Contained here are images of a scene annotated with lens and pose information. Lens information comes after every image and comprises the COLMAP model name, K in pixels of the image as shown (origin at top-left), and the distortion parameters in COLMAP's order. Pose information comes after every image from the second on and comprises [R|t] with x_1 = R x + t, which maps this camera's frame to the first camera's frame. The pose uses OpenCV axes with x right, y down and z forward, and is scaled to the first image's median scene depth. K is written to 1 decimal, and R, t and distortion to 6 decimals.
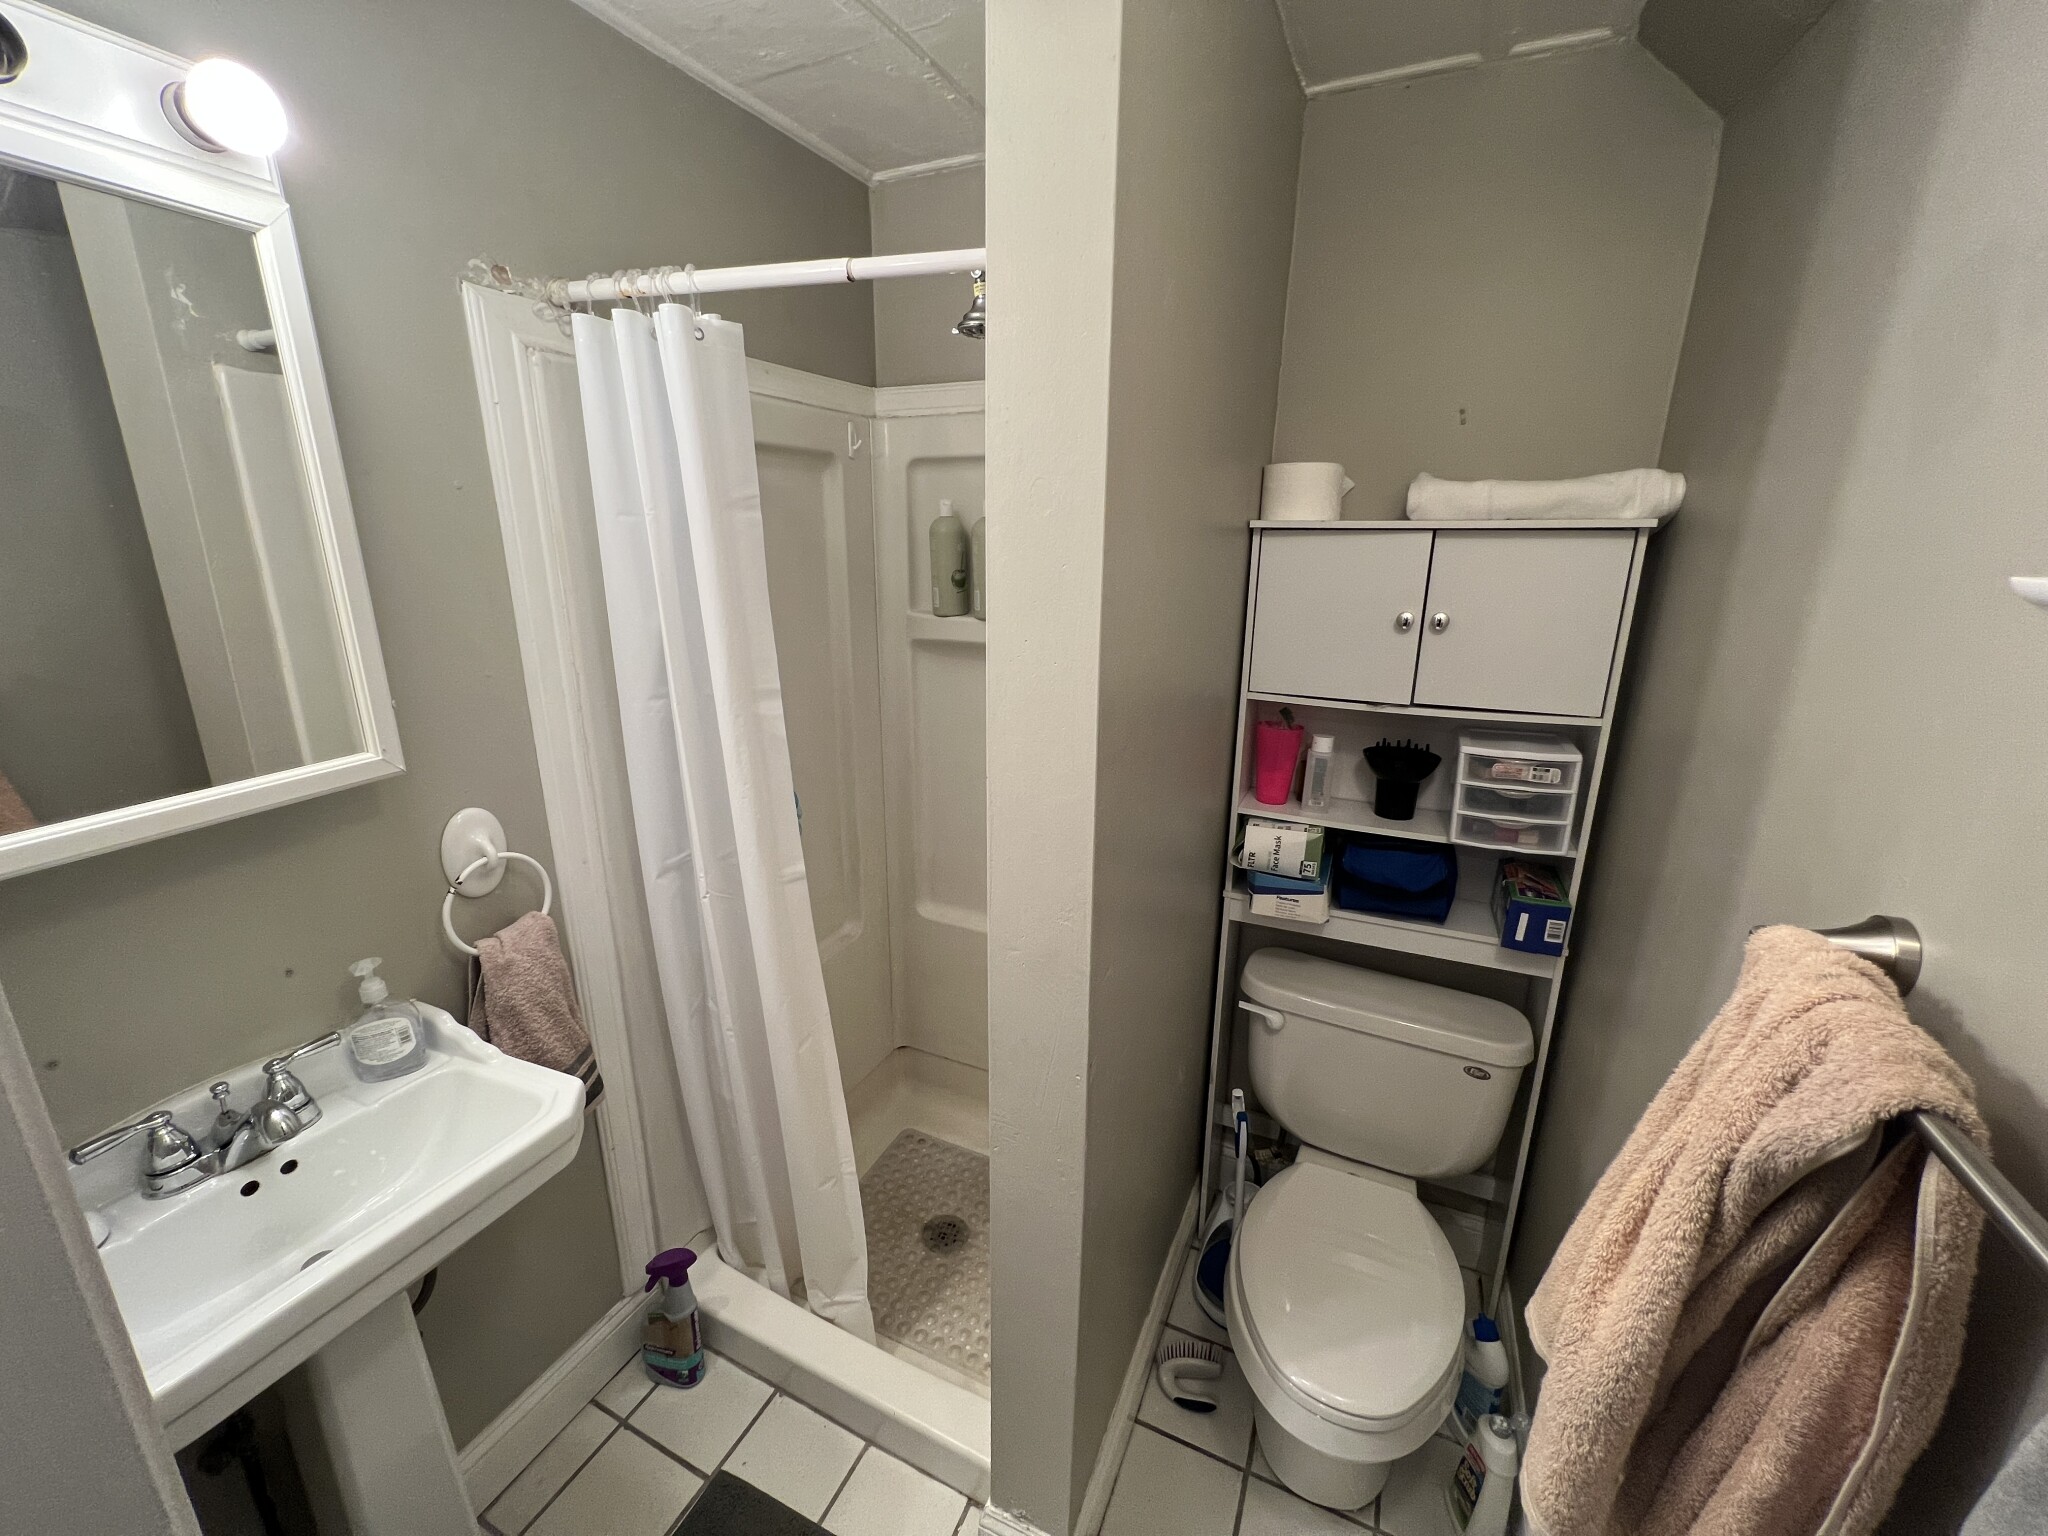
lens RADIAL K [[817.8, 0, 1021.5], [0, 817.8, 765.7], [0, 0, 1]] dist [-0.001780, 0.000684]
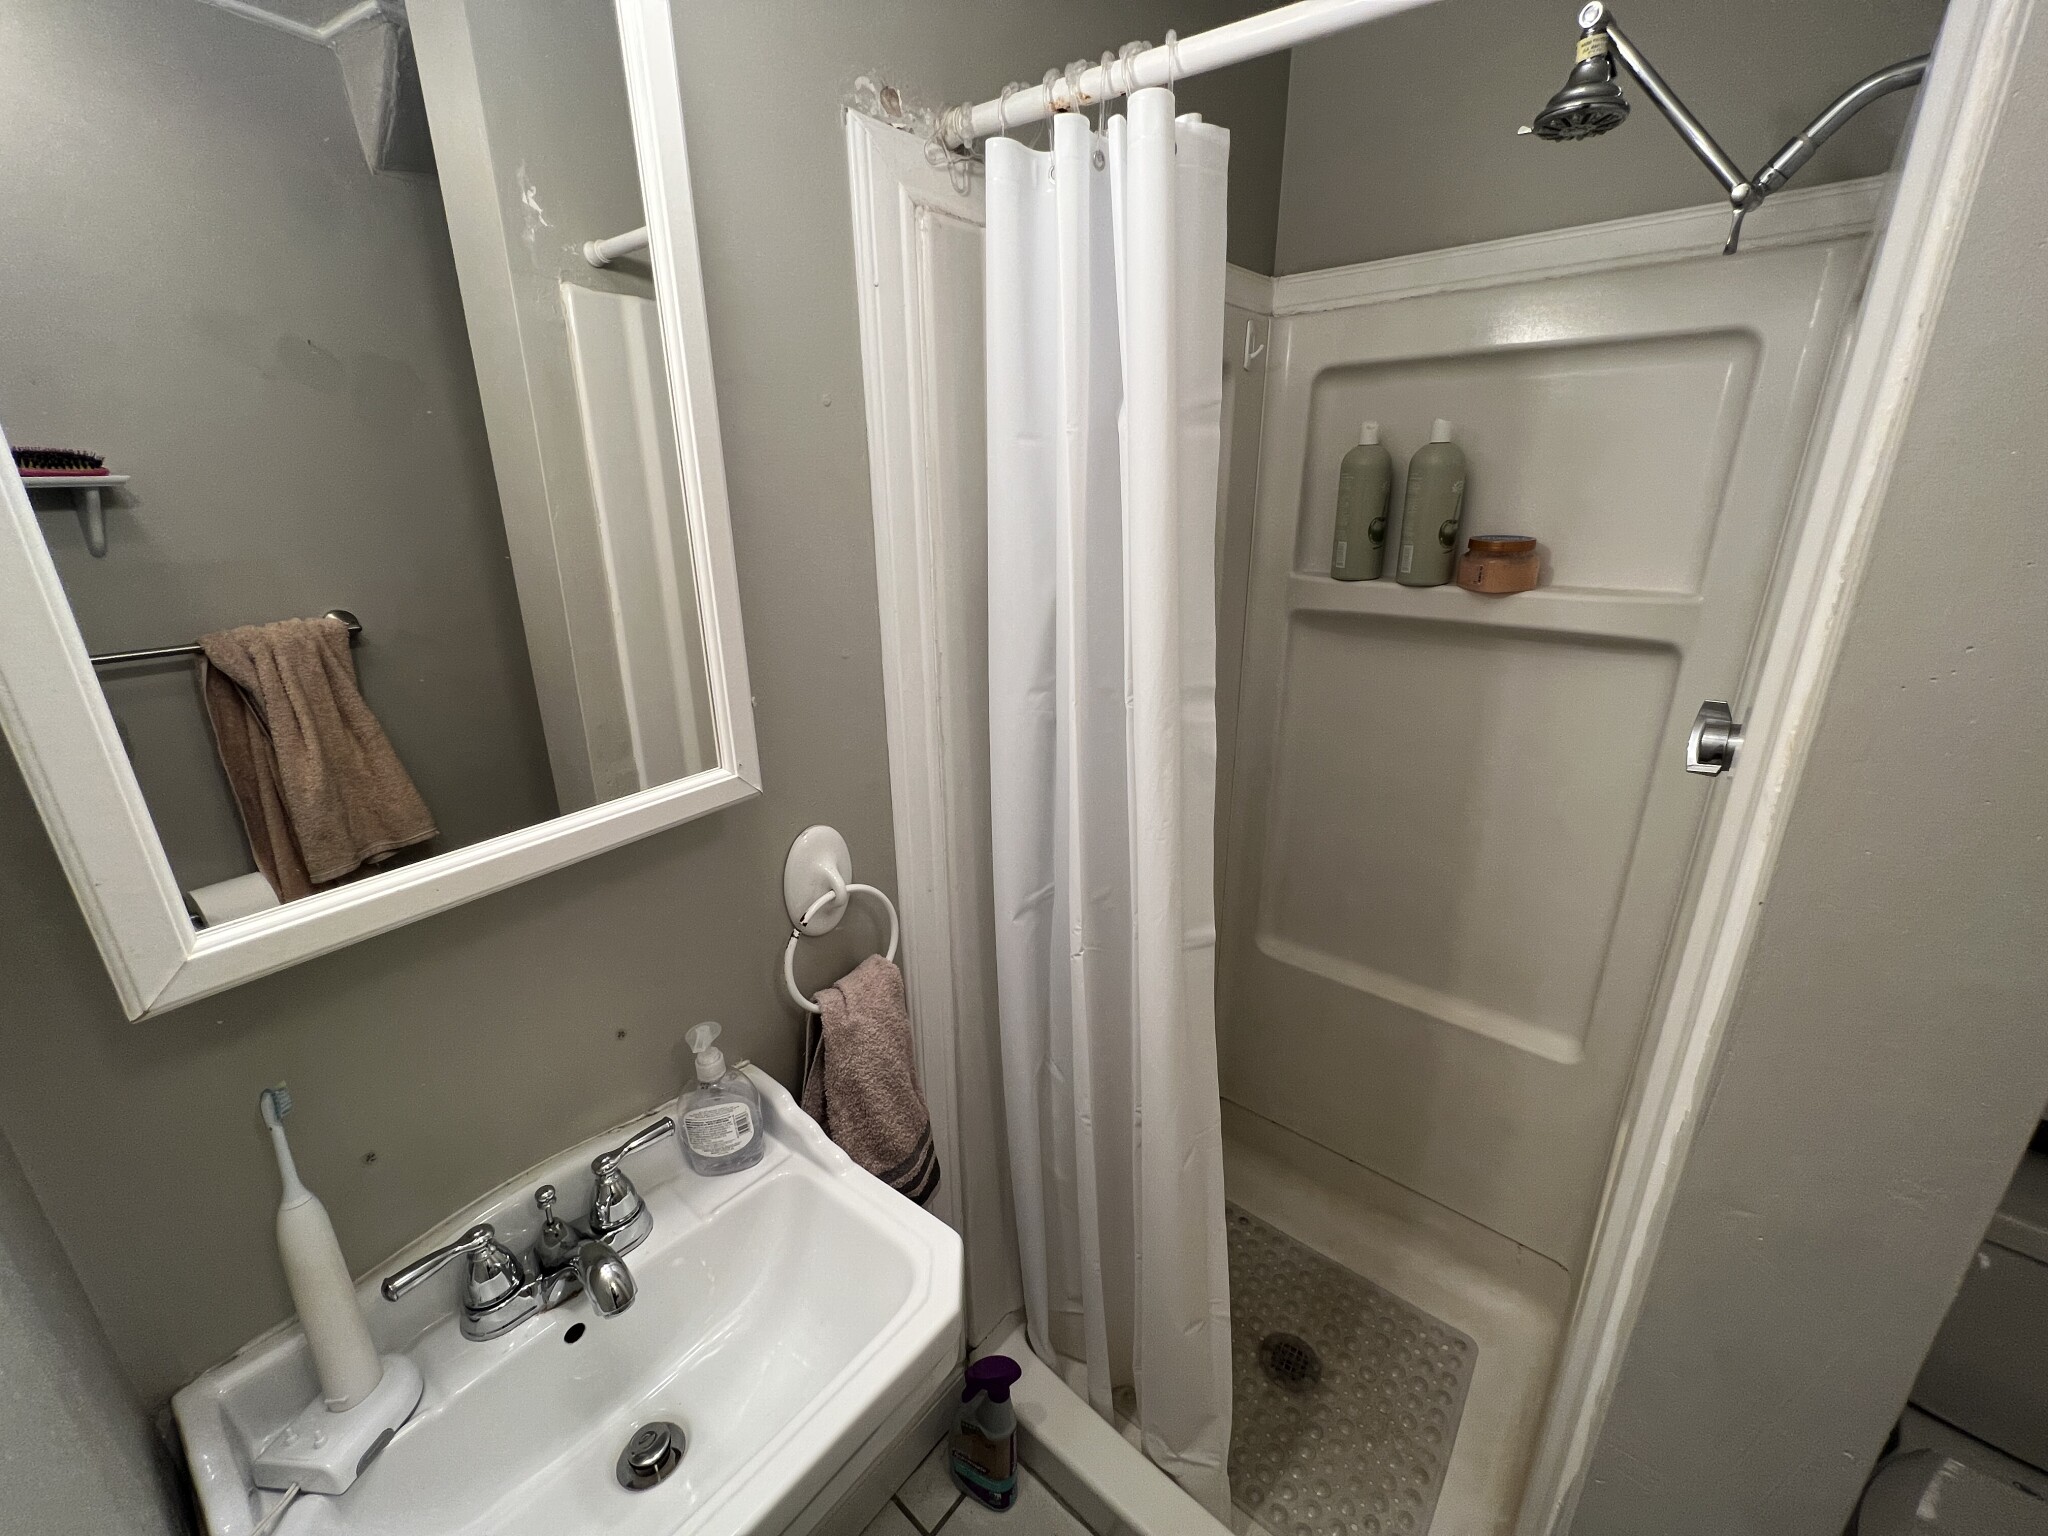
lens RADIAL K [[817.8, 0, 1021.5], [0, 817.8, 765.7], [0, 0, 1]] dist [-0.001780, 0.000684]
pose [[0.964717, 0.067200, -0.254567, -0.288783], [-0.054699, 0.996938, 0.055880, -0.059940], [0.257543, -0.039983, 0.965439, 0.295665]]
